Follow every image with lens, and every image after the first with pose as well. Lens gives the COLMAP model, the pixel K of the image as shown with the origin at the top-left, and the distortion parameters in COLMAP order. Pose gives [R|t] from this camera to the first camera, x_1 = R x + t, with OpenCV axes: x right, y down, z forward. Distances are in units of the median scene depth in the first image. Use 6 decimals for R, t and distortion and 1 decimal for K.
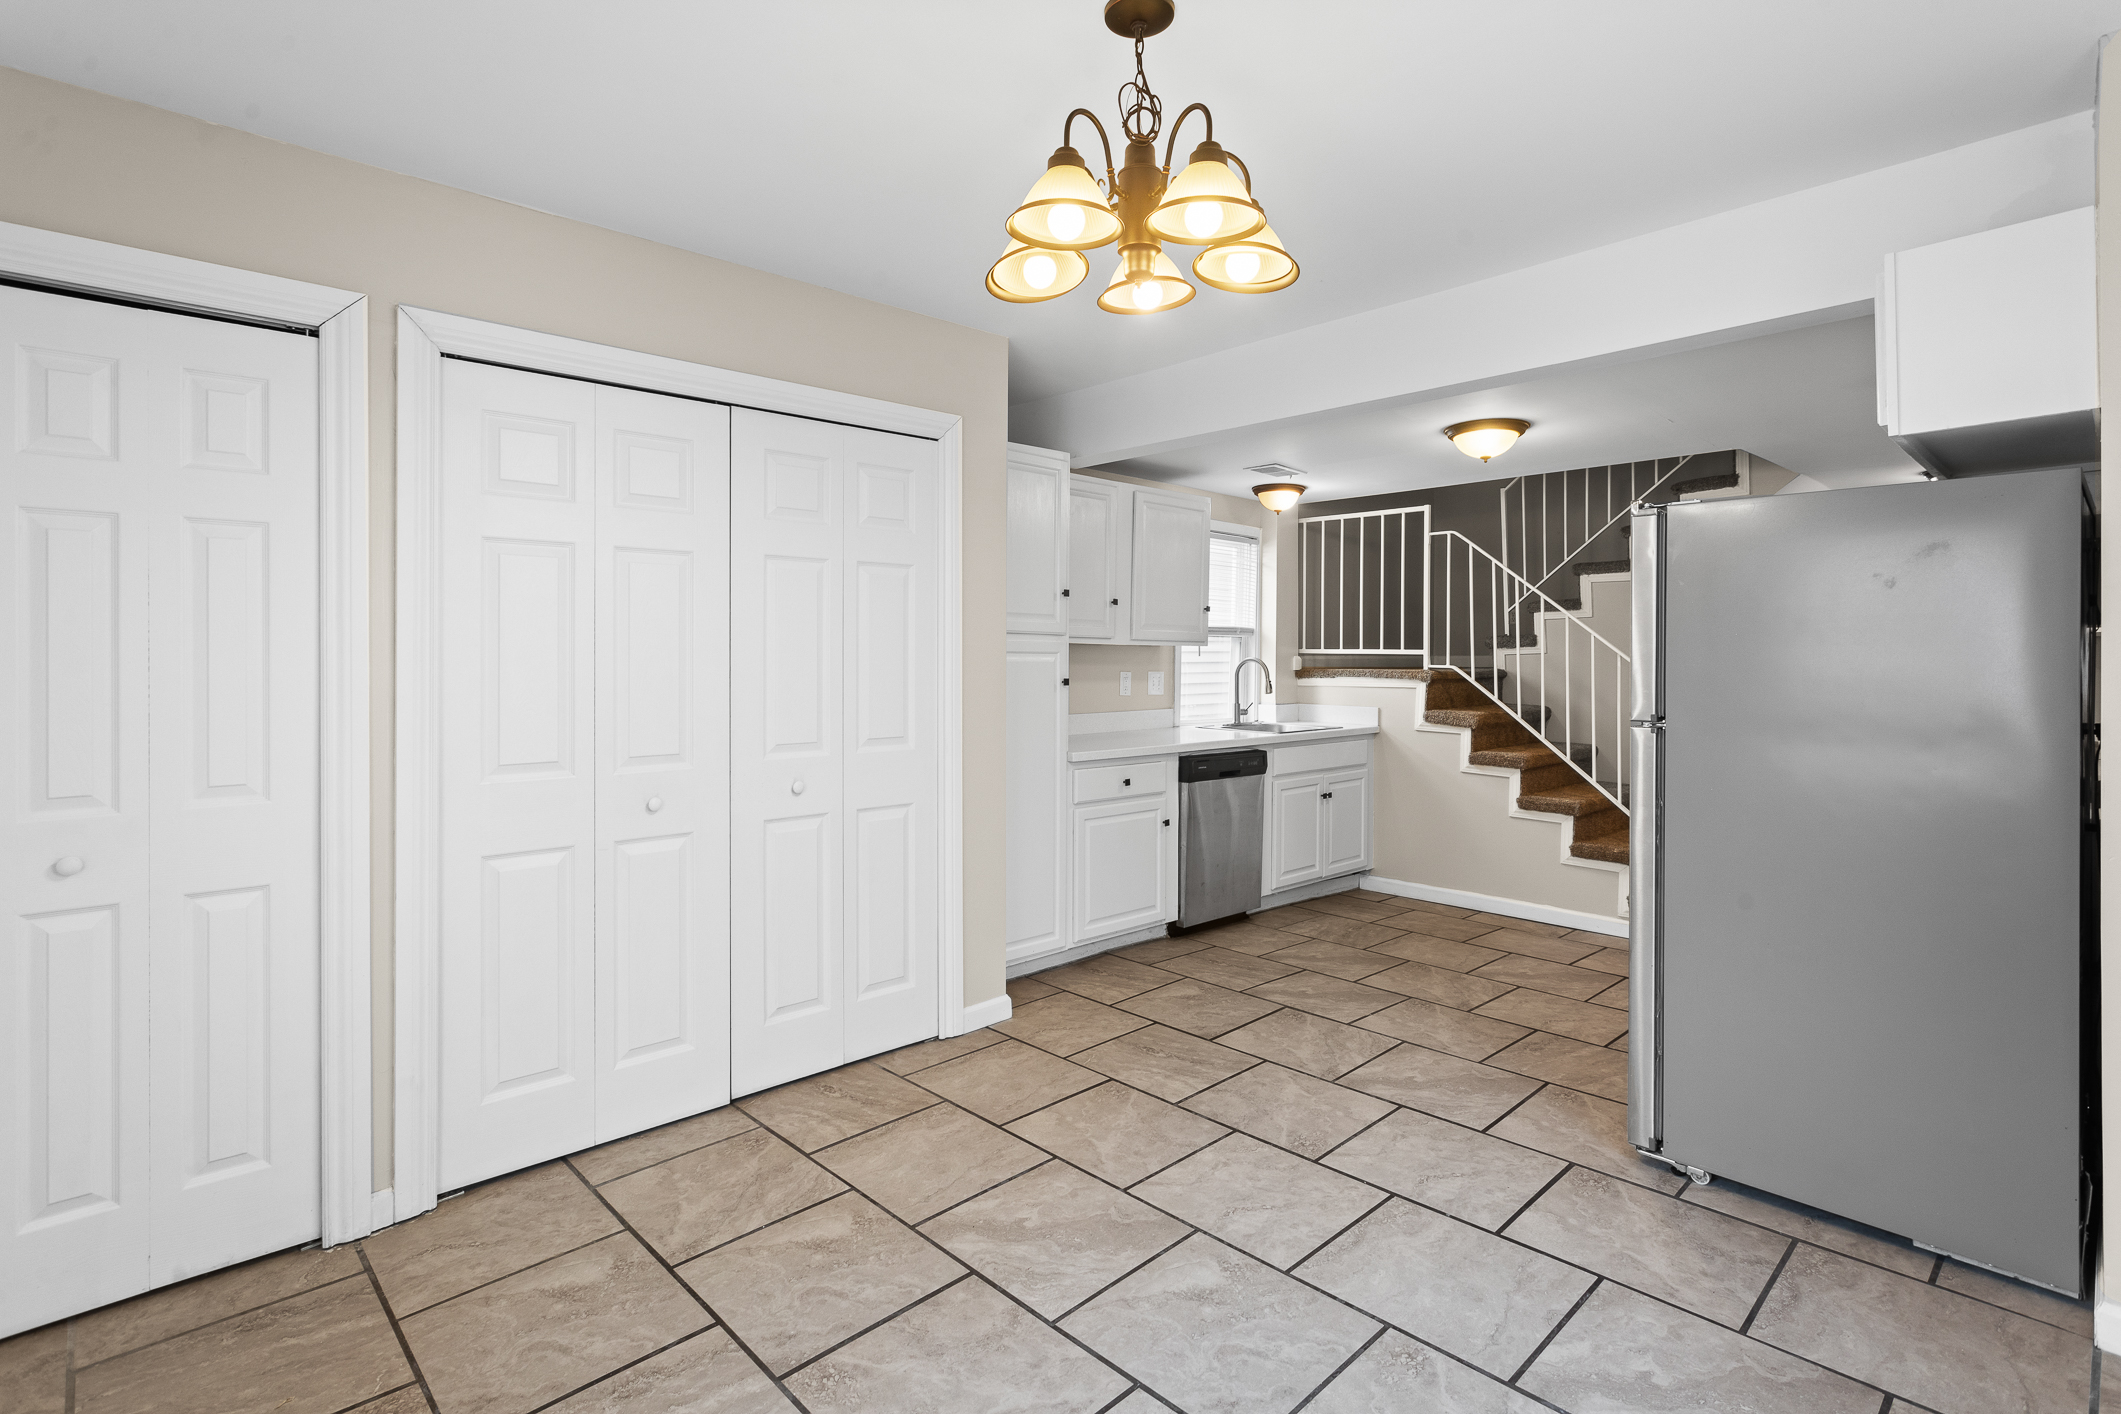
lens RADIAL K [[1031.0, 0, 1042.0], [0, 1031.0, 645.1], [0, 0, 1]] dist [0.000625, -0.001630]
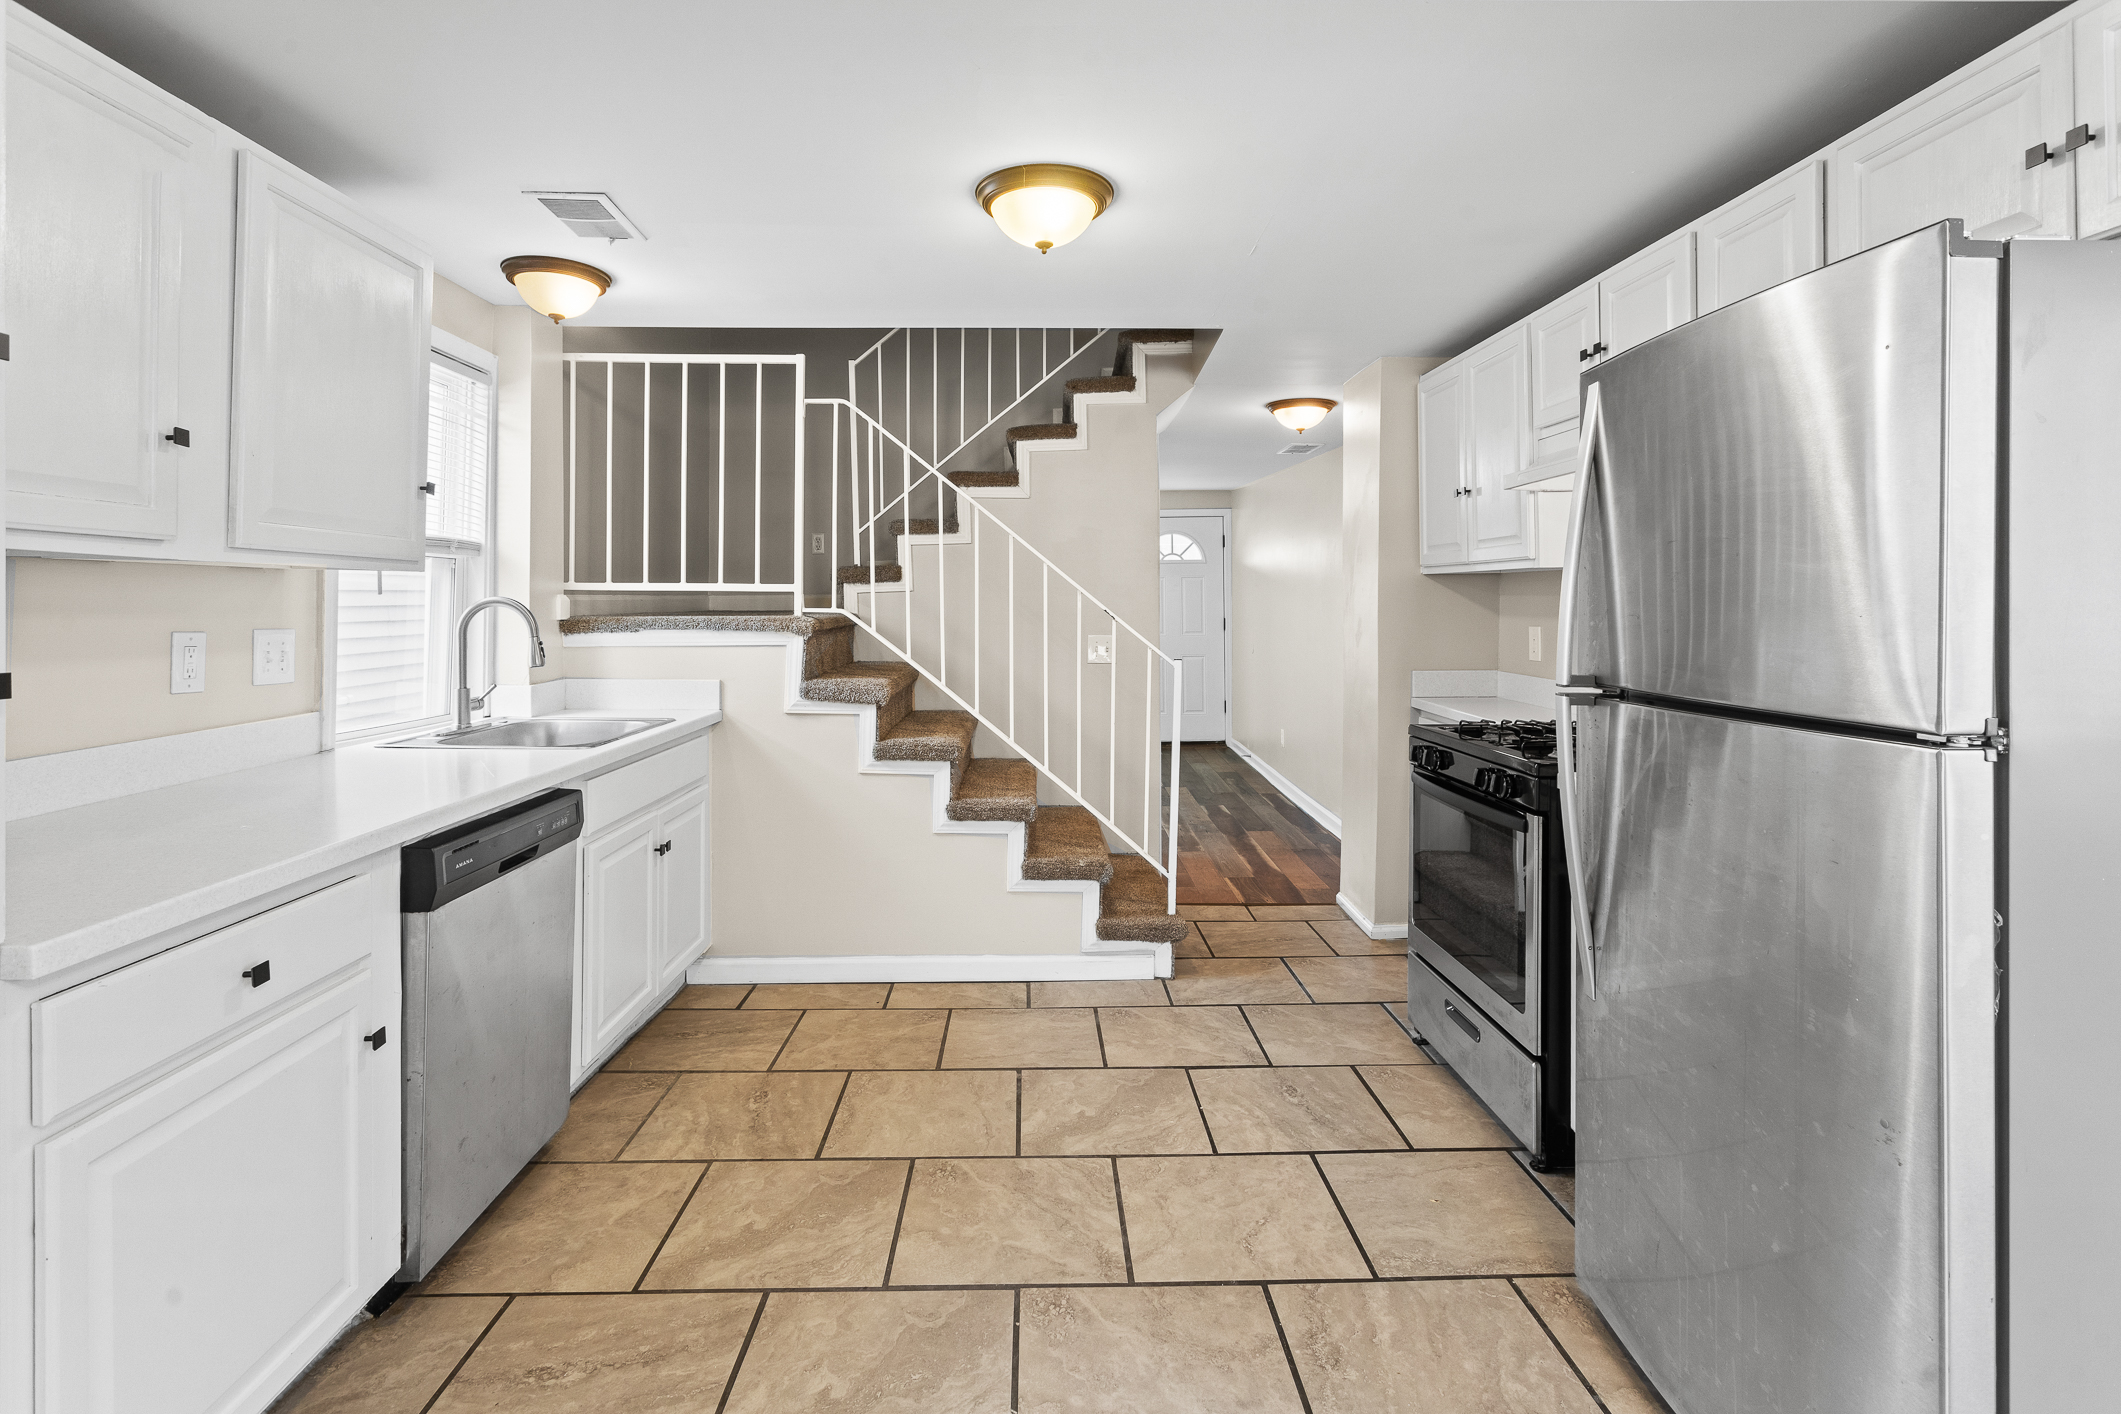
lens RADIAL K [[1031.0, 0, 1057.6], [0, 1031.0, 602.1], [0, 0, 1]] dist [0.000625, -0.001630]
pose [[0.661891, -0.005137, 0.749583, 0.004265], [-0.005164, 0.999922, 0.011412, 0.007362], [-0.749582, -0.011424, 0.661812, 0.465143]]
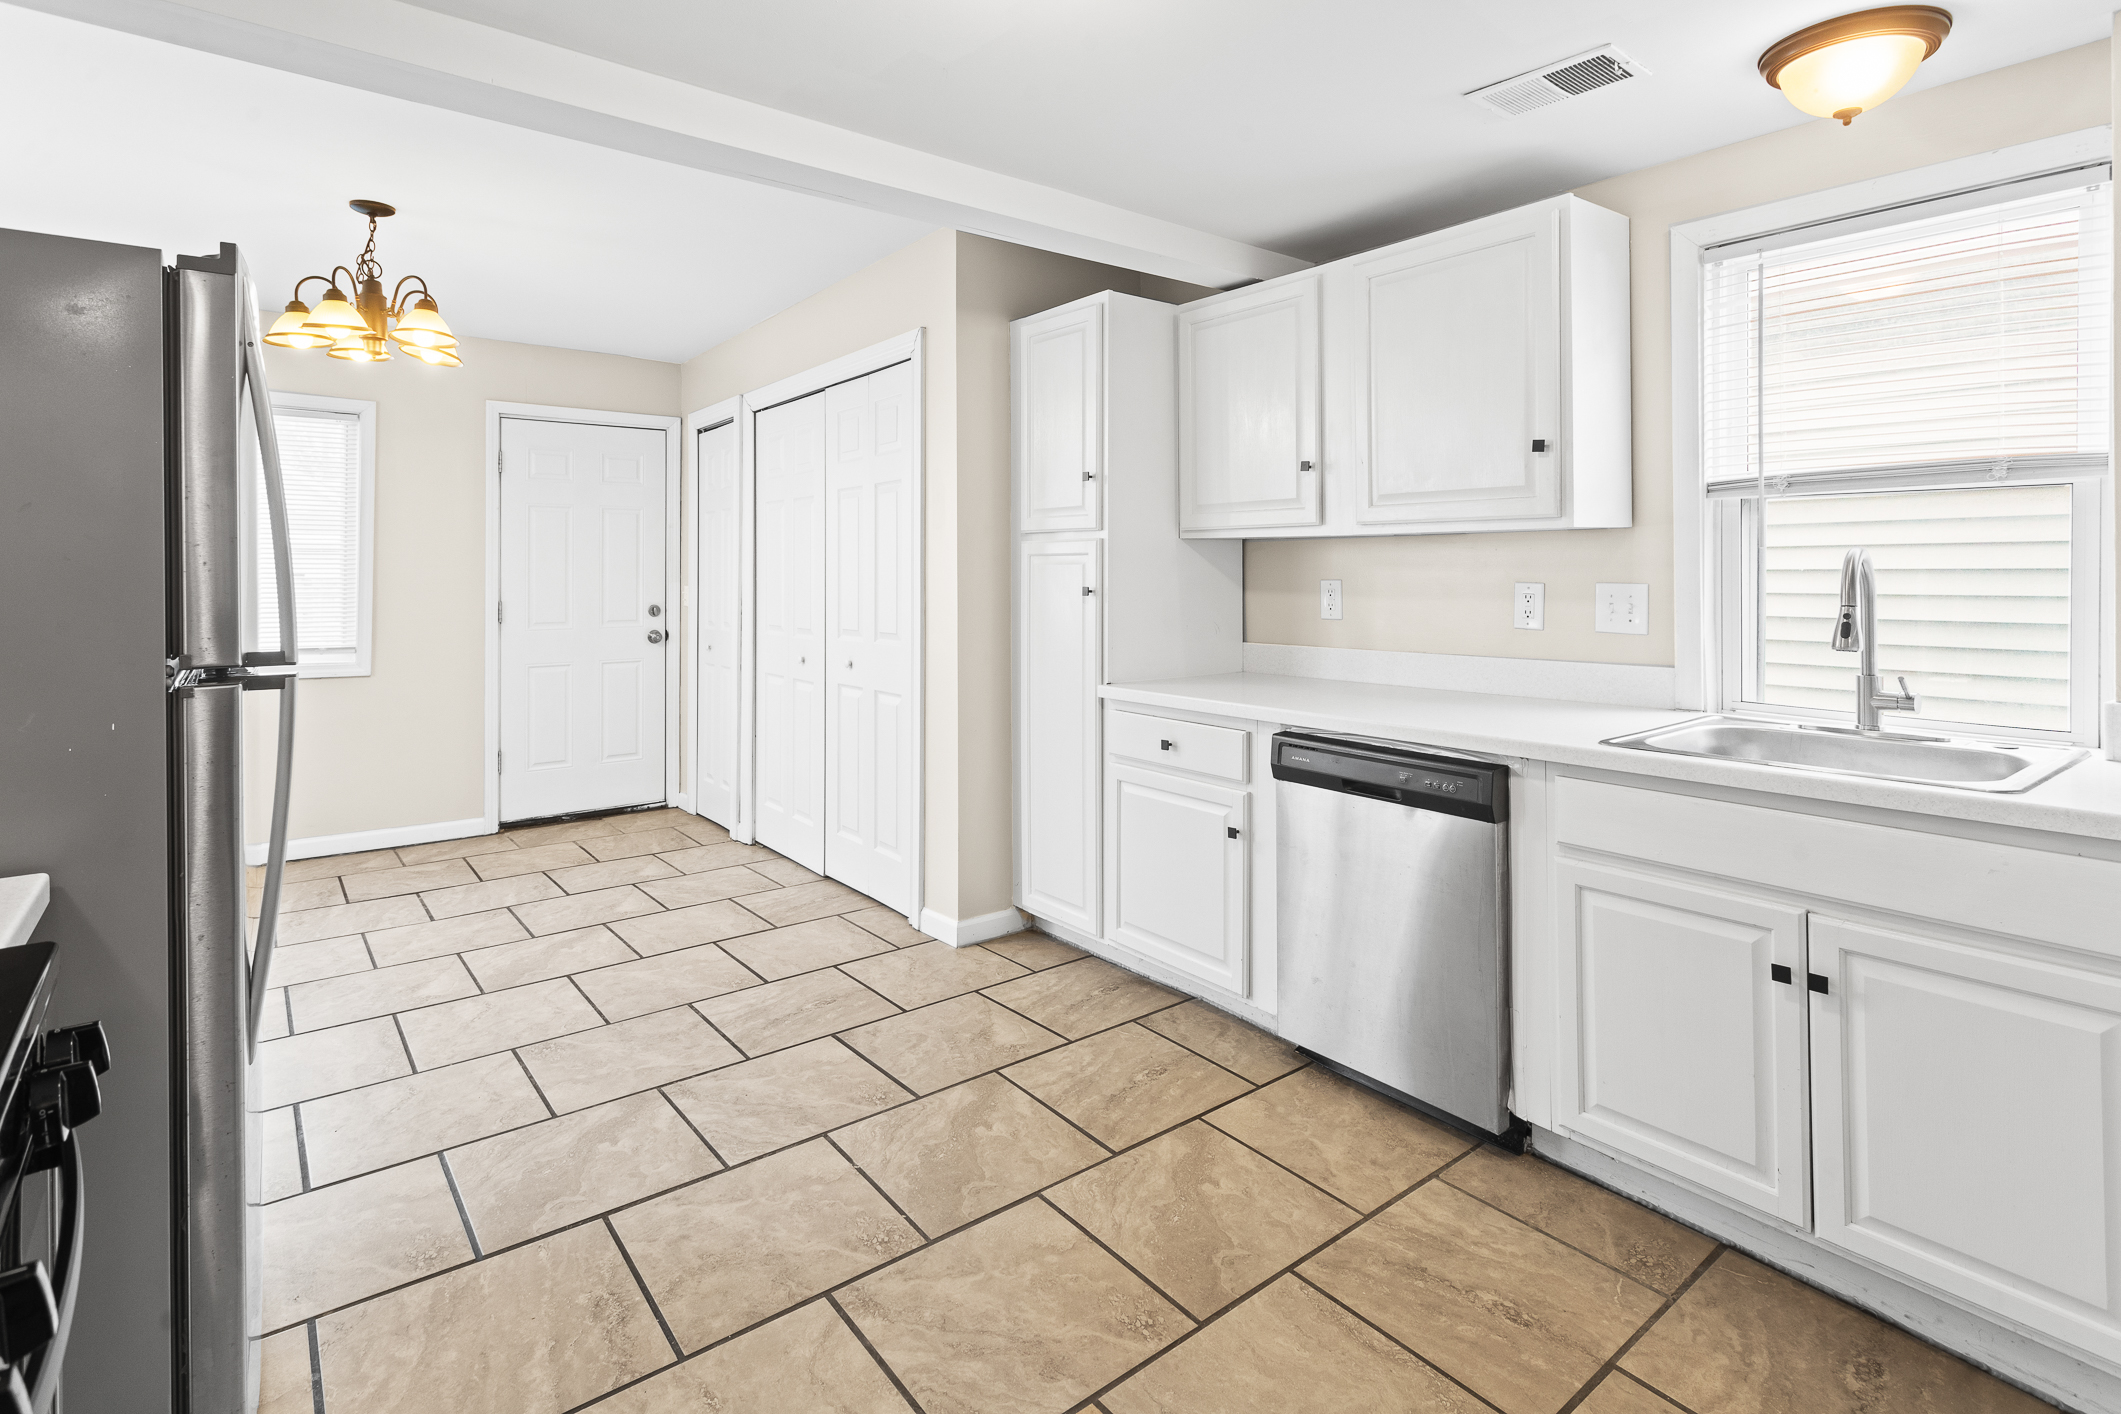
lens RADIAL K [[1031.0, 0, 1045.8], [0, 1031.0, 585.8], [0, 0, 1]] dist [0.000625, -0.001630]
pose [[-0.091991, 0.008837, -0.995721, 0.586814], [0.017008, 0.999829, 0.007302, 0.018547], [0.995615, -0.016264, -0.092125, 0.772109]]
